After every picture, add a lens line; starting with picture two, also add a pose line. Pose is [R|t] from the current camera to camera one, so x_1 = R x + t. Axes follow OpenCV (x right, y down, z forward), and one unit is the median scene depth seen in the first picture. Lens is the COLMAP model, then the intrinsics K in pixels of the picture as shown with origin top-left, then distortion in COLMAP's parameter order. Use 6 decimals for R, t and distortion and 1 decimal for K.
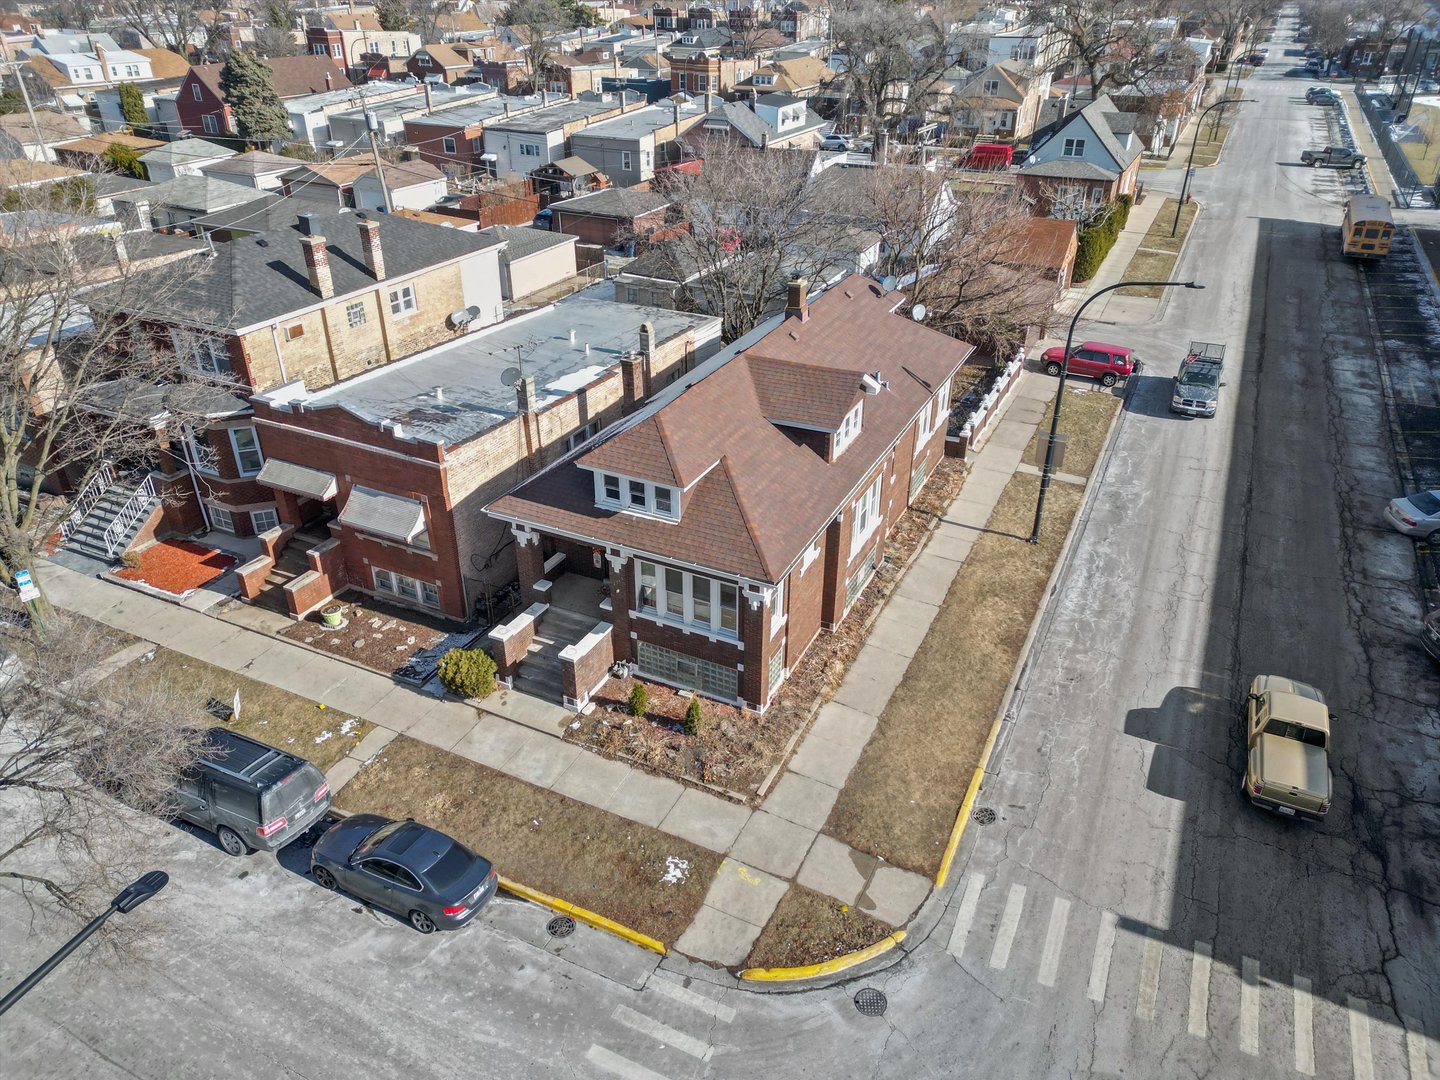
lens RADIAL K [[991.0, 0, 720.7], [0, 991.0, 537.2], [0, 0, 1]] dist [0.035453, -0.004375]
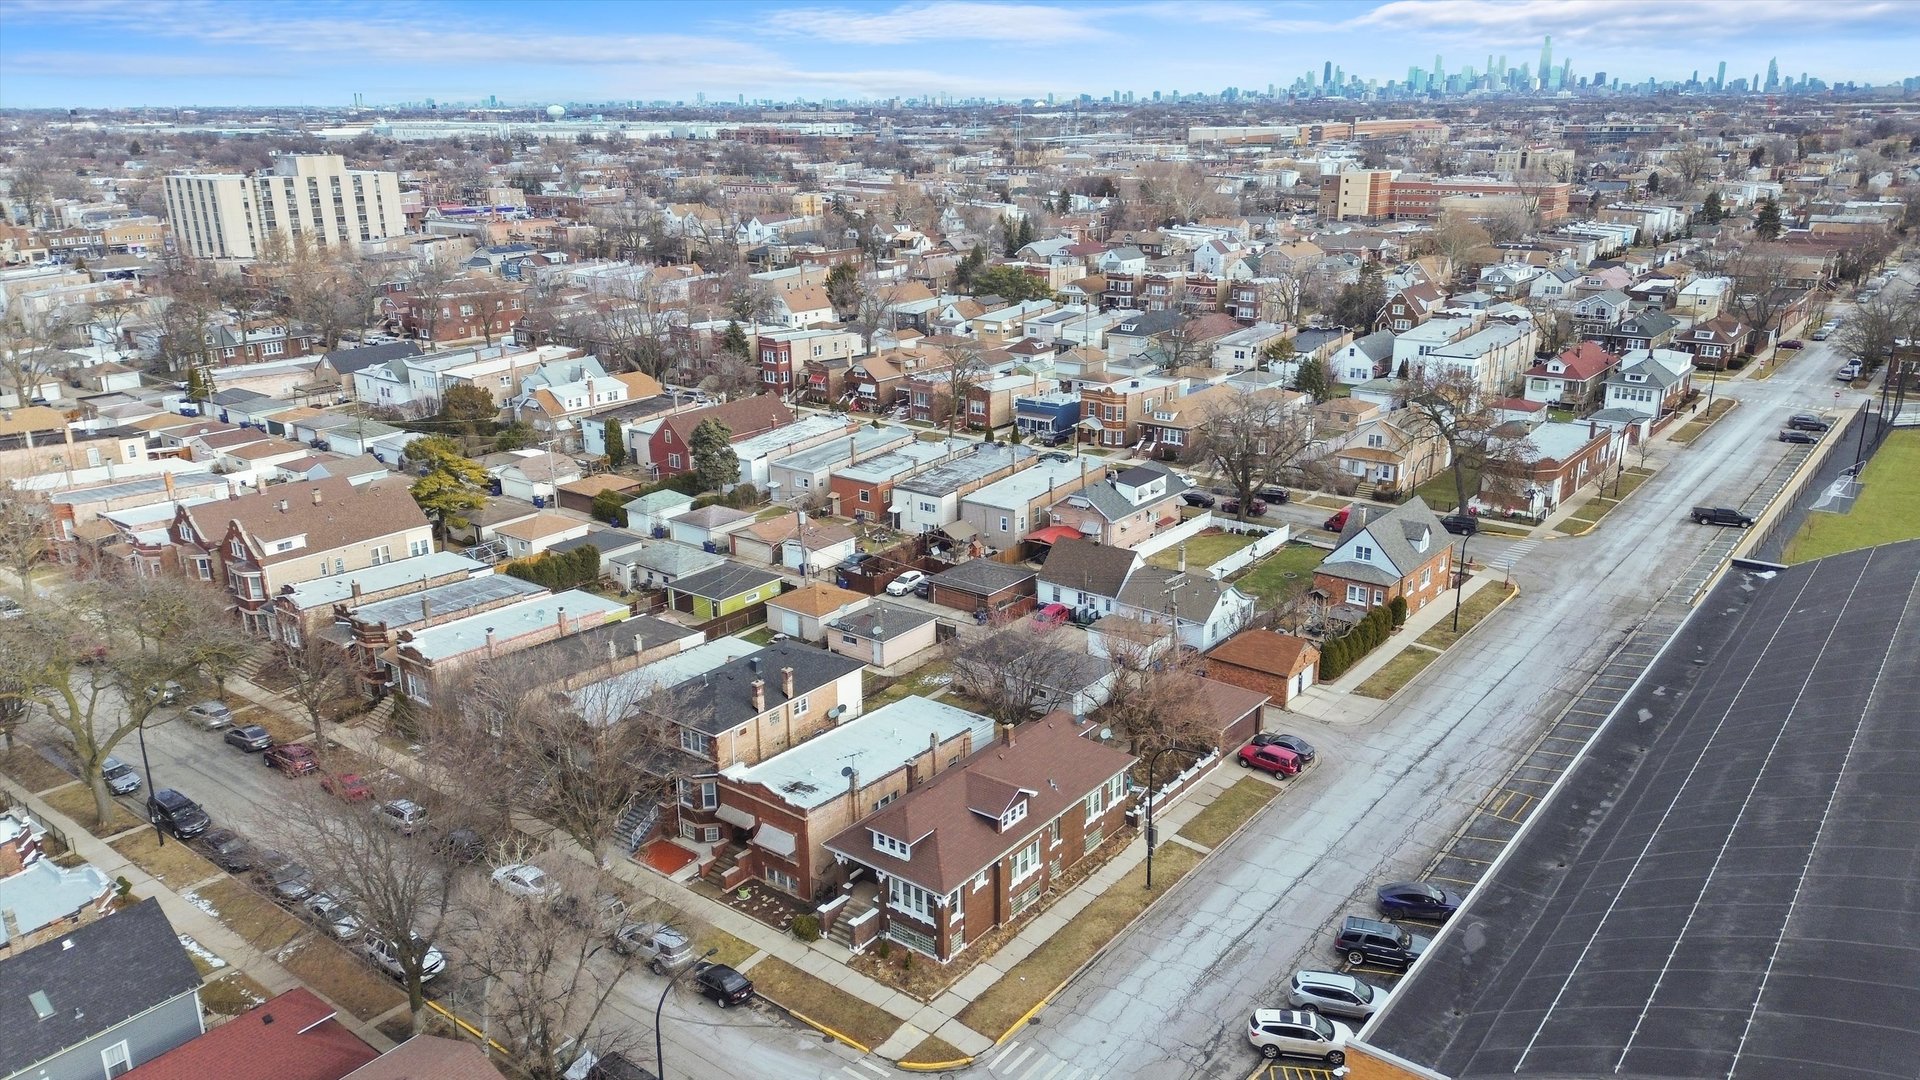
lens RADIAL K [[1363.6, 0, 967.9], [0, 1363.6, 528.6], [0, 0, 1]] dist [0.087844, -0.000290]
pose [[0.979863, 0.046233, -0.194245, 0.535222], [-0.087504, 0.973859, -0.209621, -0.089061], [0.179476, 0.222397, 0.958294, -1.678648]]
